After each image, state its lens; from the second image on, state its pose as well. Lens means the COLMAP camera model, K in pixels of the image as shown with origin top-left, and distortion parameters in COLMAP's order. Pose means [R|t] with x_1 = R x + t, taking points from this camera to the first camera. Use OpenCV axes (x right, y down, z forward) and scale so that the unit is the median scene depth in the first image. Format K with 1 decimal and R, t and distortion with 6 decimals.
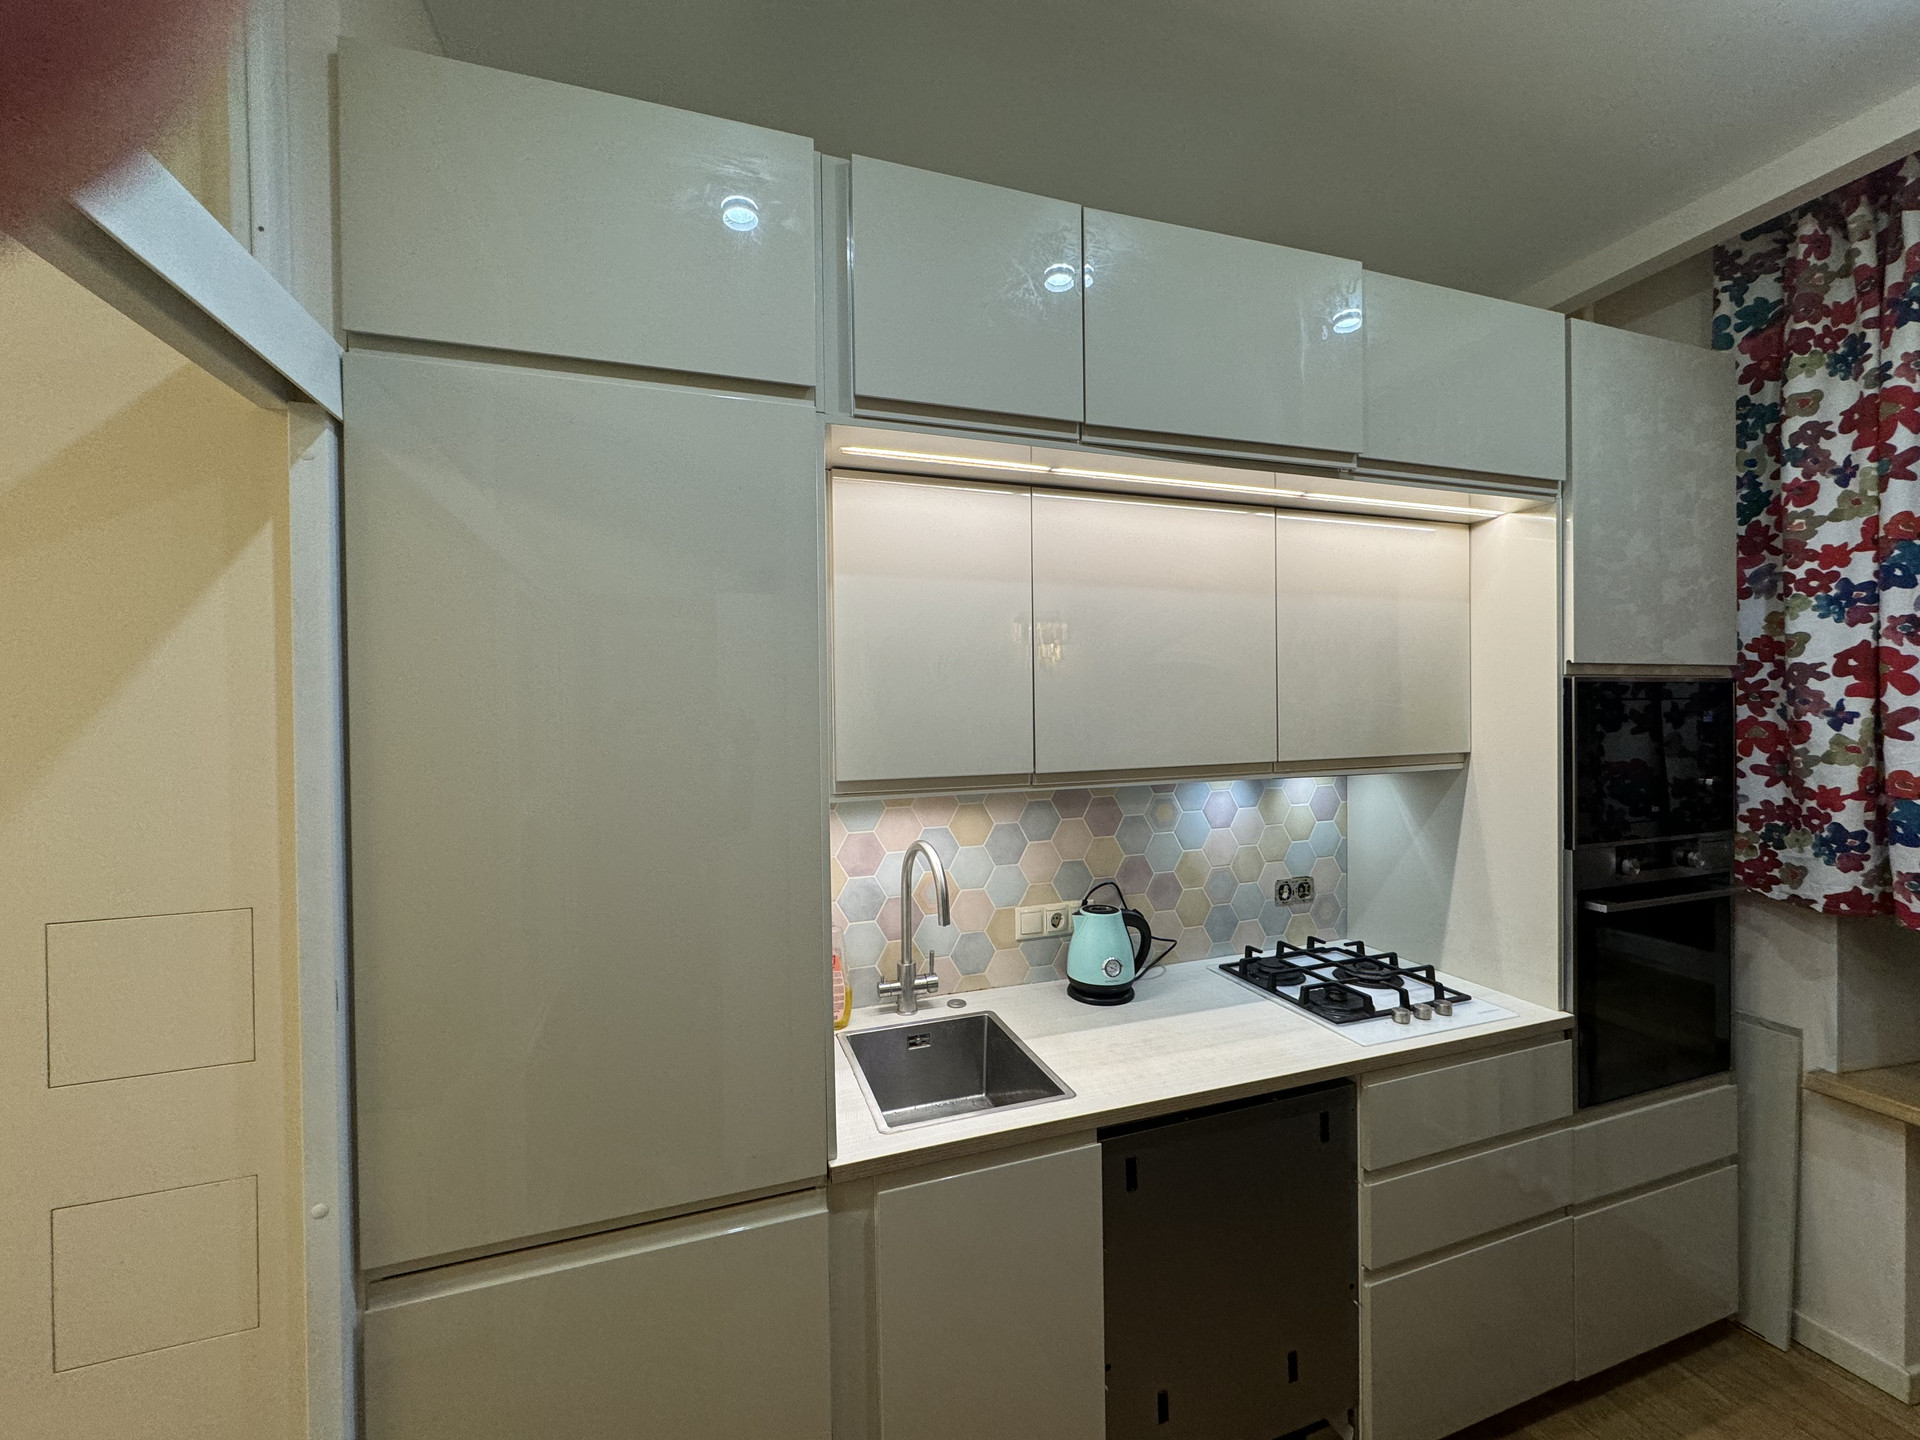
lens RADIAL K [[763.7, 0, 956.7], [0, 763.7, 718.3], [0, 0, 1]] dist [-0.000547, 0.000203]
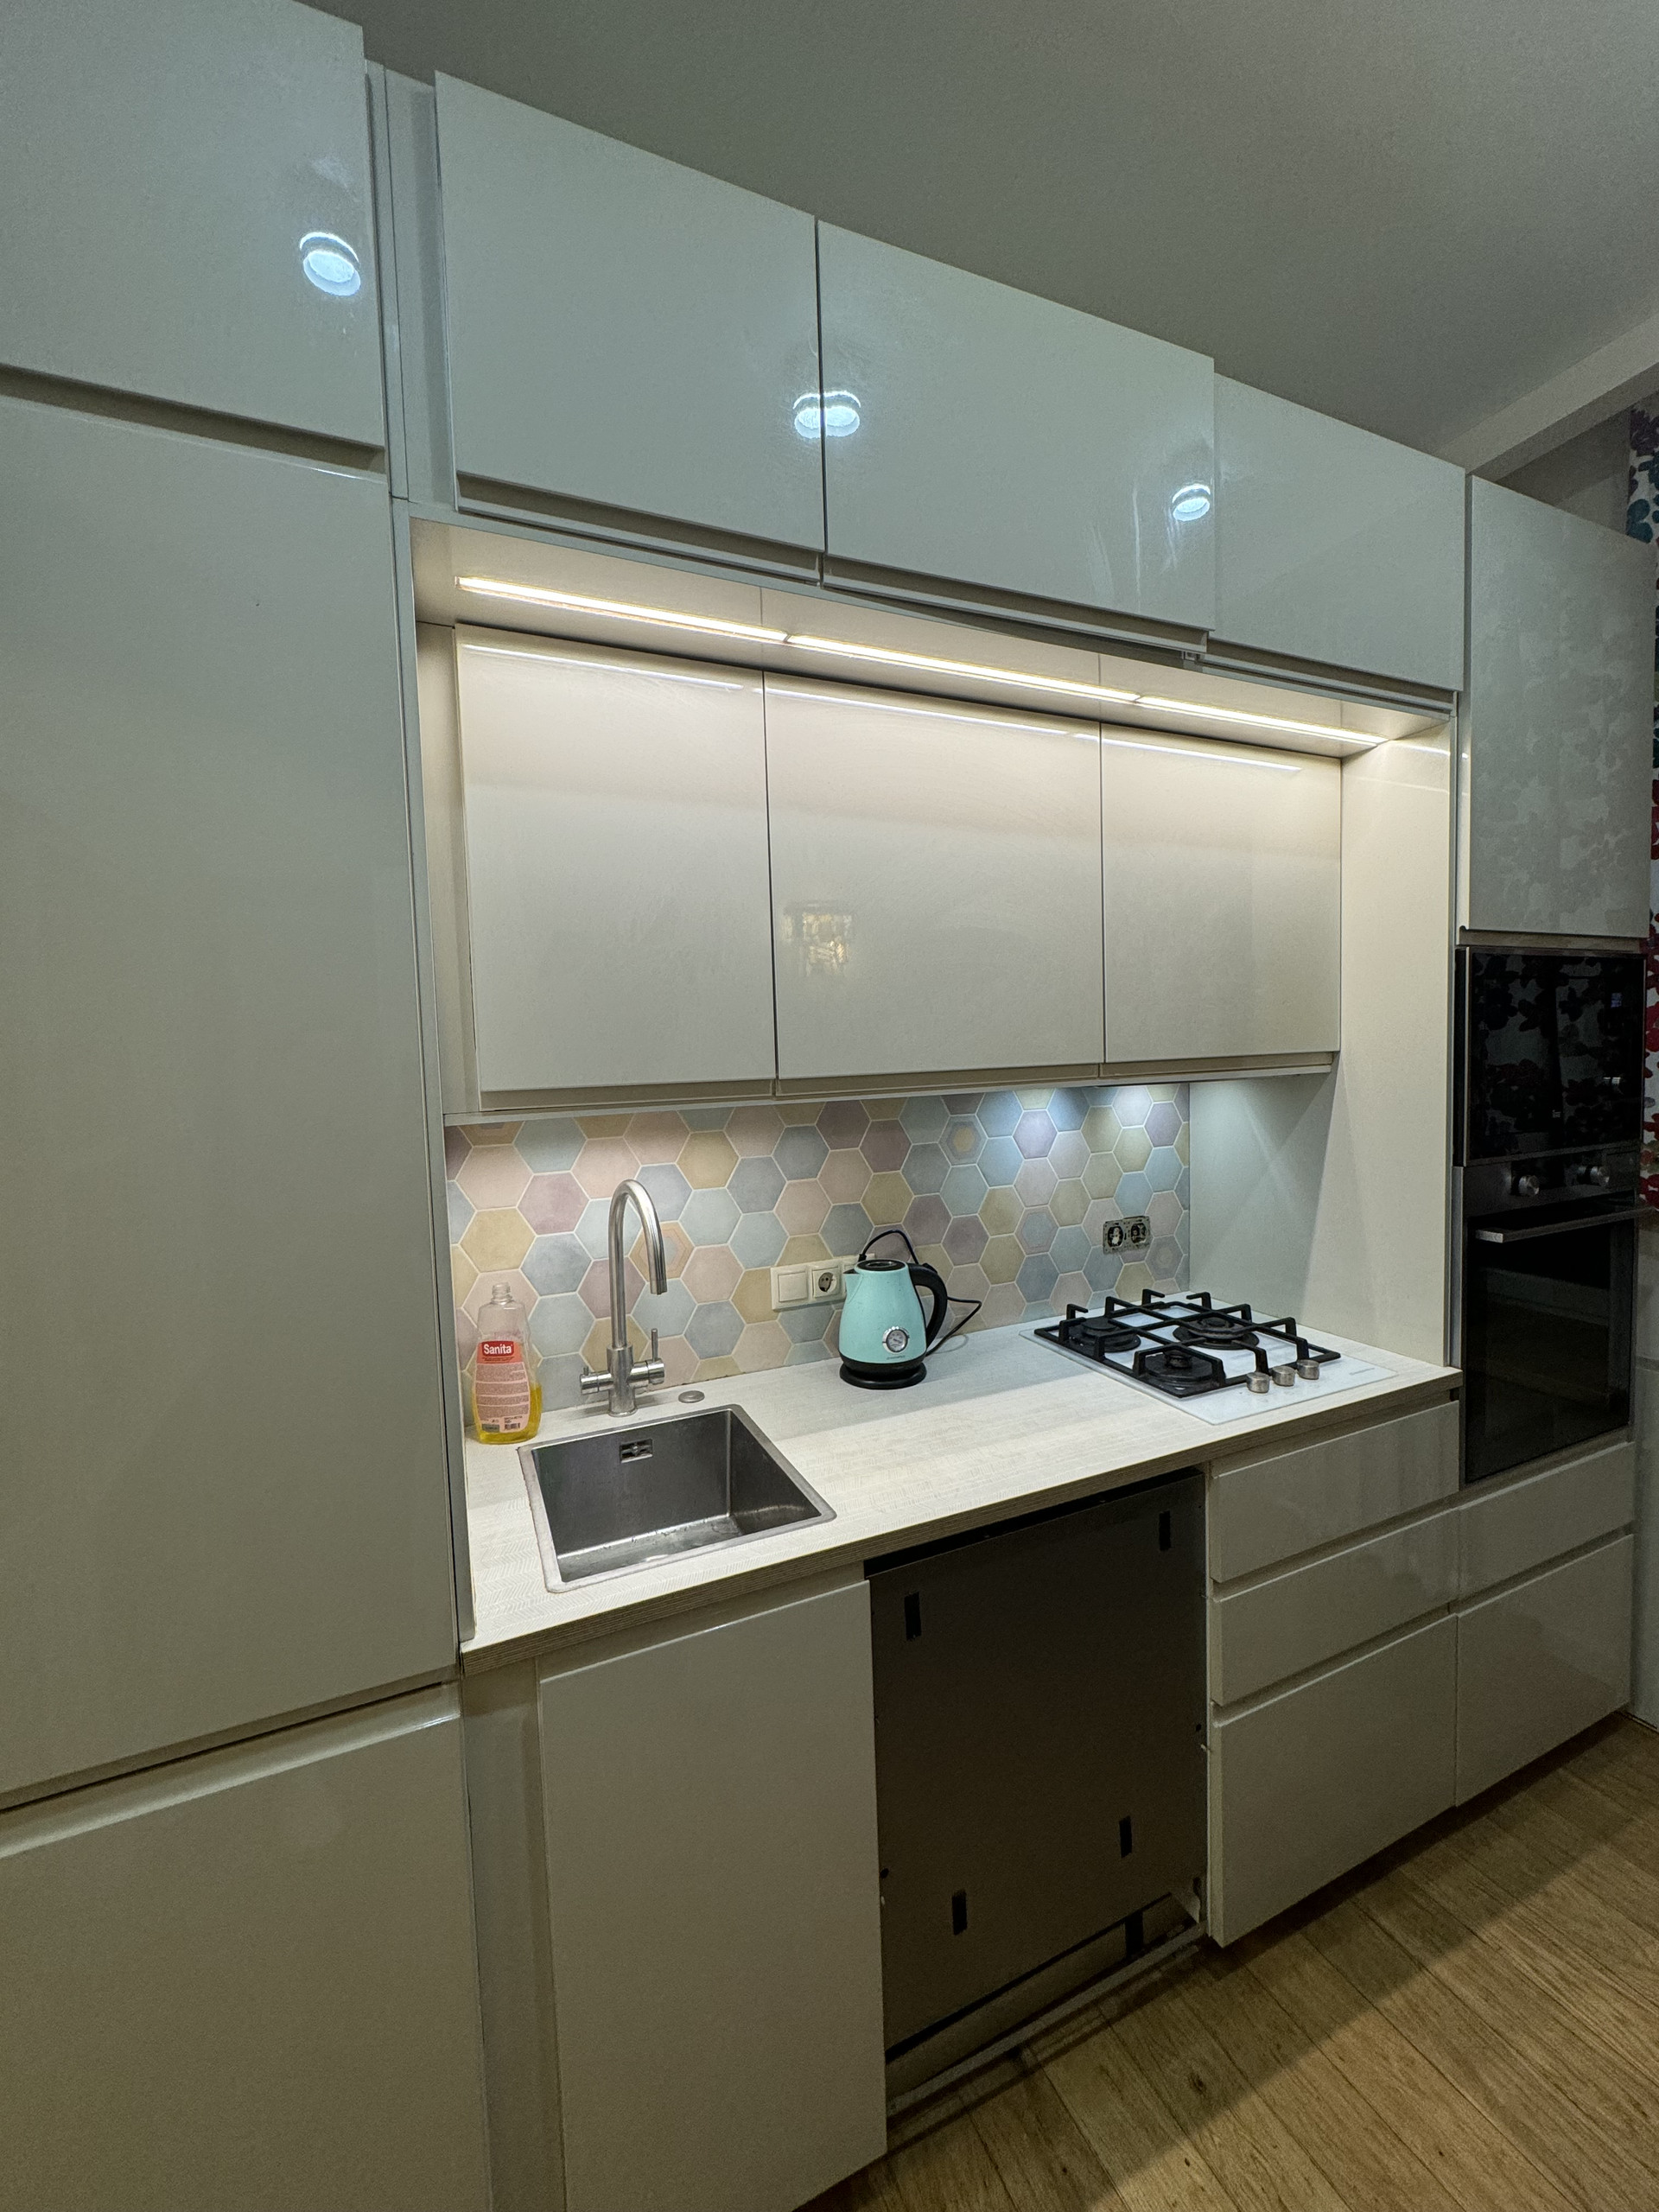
lens RADIAL K [[879.8, 0, 831.5], [0, 879.8, 1102.0], [0, 0, 1]] dist [-0.000547, 0.000203]
pose [[0.995519, -0.022892, 0.091747, 0.064510], [0.018666, 0.998737, 0.046653, 0.047377], [-0.092699, -0.044732, 0.994689, 0.142977]]
